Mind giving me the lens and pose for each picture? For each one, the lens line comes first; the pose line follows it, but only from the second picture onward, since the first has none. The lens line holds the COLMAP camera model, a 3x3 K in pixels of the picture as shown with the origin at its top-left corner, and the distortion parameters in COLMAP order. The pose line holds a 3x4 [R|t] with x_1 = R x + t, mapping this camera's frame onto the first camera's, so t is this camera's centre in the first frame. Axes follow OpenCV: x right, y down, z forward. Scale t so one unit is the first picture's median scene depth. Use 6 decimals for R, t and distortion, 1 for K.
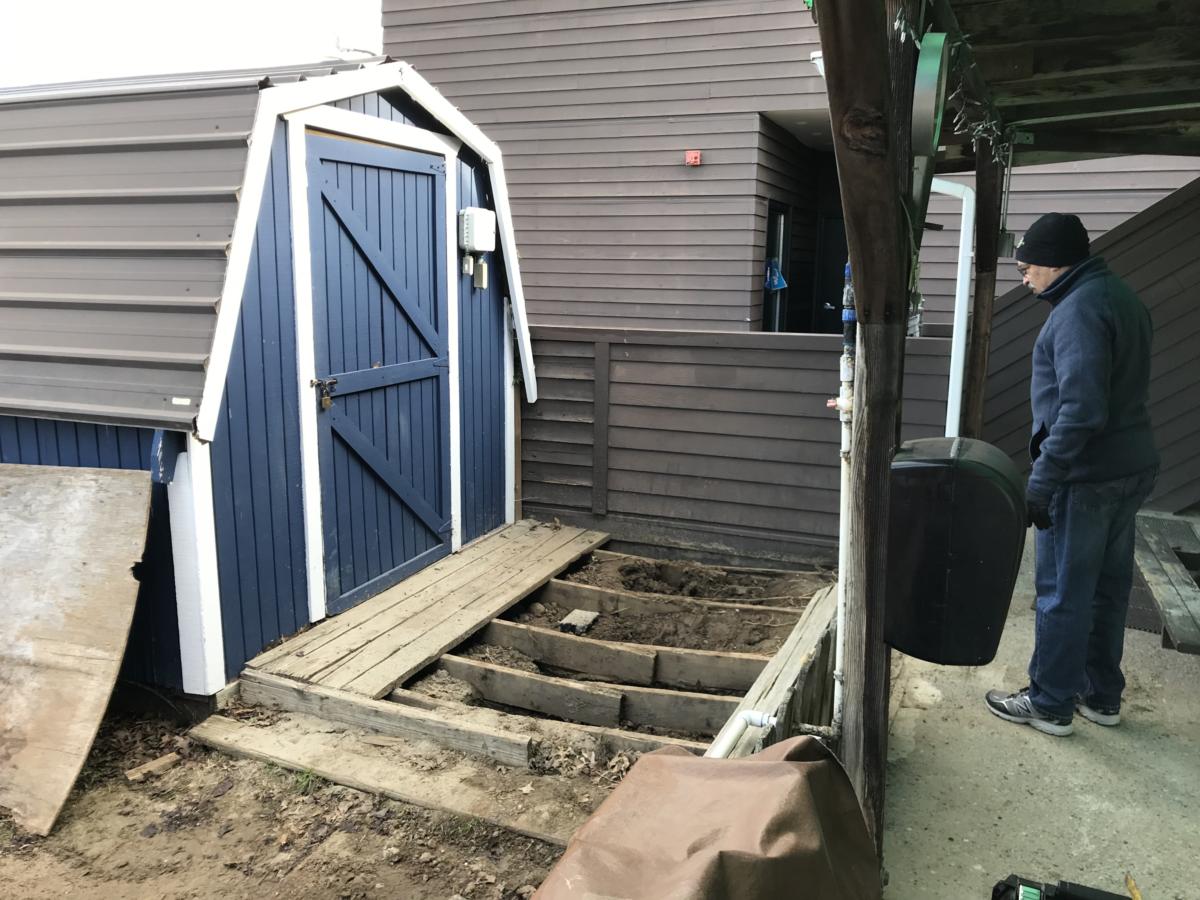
lens RADIAL K [[964.4, 0, 600.0], [0, 964.4, 450.0], [0, 0, 1]] dist [0.059702, -0.114090]
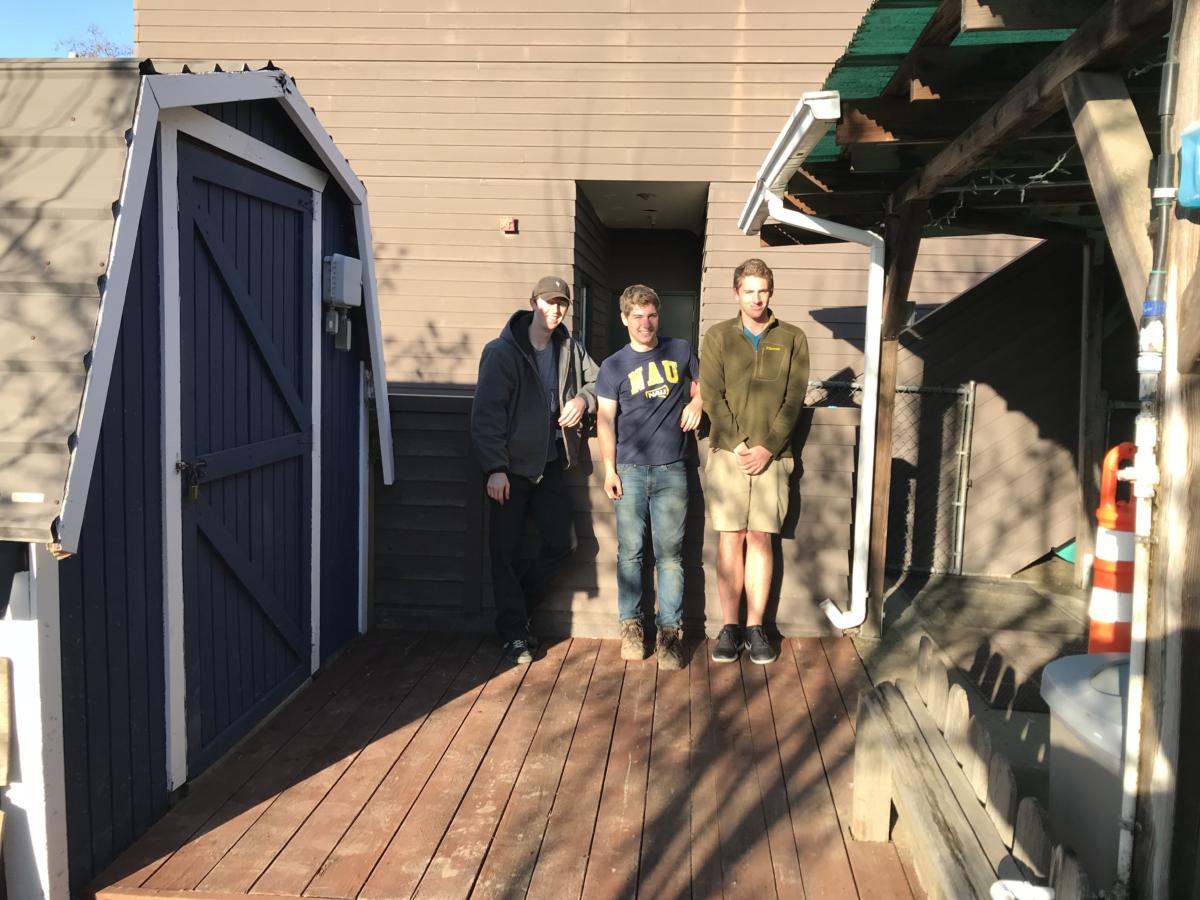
lens RADIAL K [[974.5, 0, 604.2], [0, 974.5, 443.9], [0, 0, 1]] dist [0.009666, 0.007092]
pose [[0.954818, -0.014685, 0.296828, -0.148782], [0.040197, 0.995982, -0.080027, -0.009209], [-0.294460, 0.088342, 0.951572, 0.129226]]
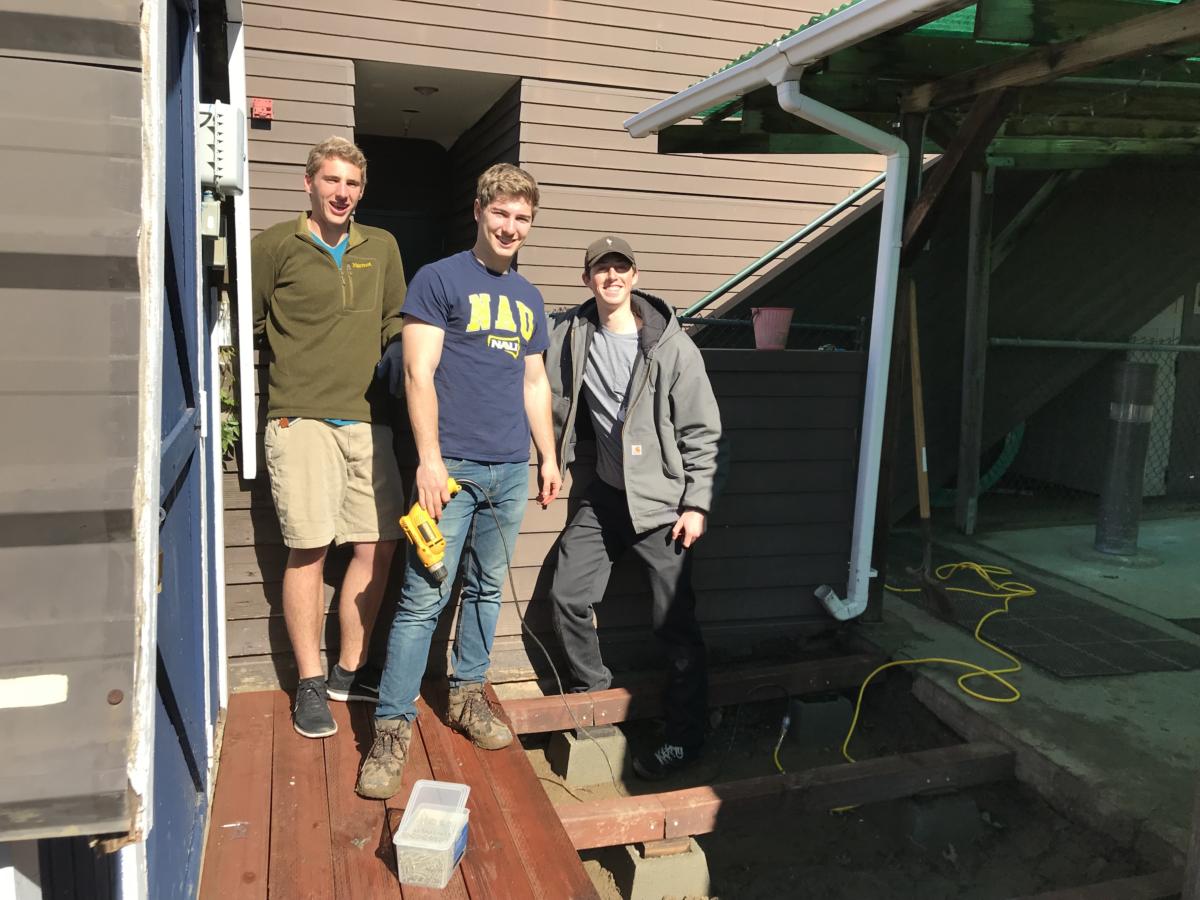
lens RADIAL K [[976.4, 0, 599.4], [0, 976.4, 445.7], [0, 0, 1]] dist [-0.001835, 0.013115]
pose [[0.771496, -0.078070, 0.631426, -0.278136], [0.094311, 0.995512, 0.007854, -0.055483], [-0.629206, 0.053491, 0.775396, 0.455021]]
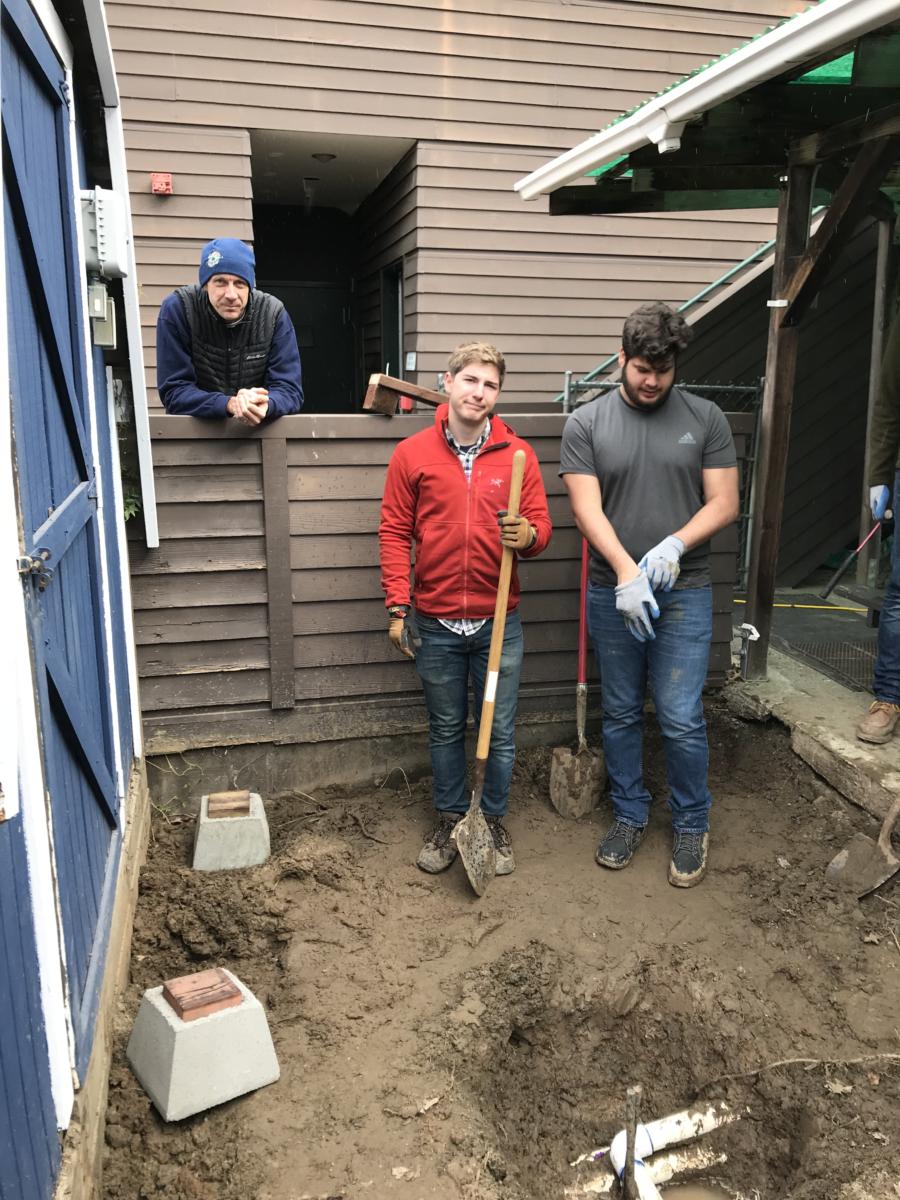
lens RADIAL K [[974.5, 0, 461.3], [0, 974.5, 596.1], [0, 0, 1]] dist [0.009666, 0.007092]
pose [[0.809064, -0.139778, 0.570857, -0.273434], [0.111530, 0.990172, 0.084381, -0.050305], [-0.577041, -0.004602, 0.816702, 0.416085]]
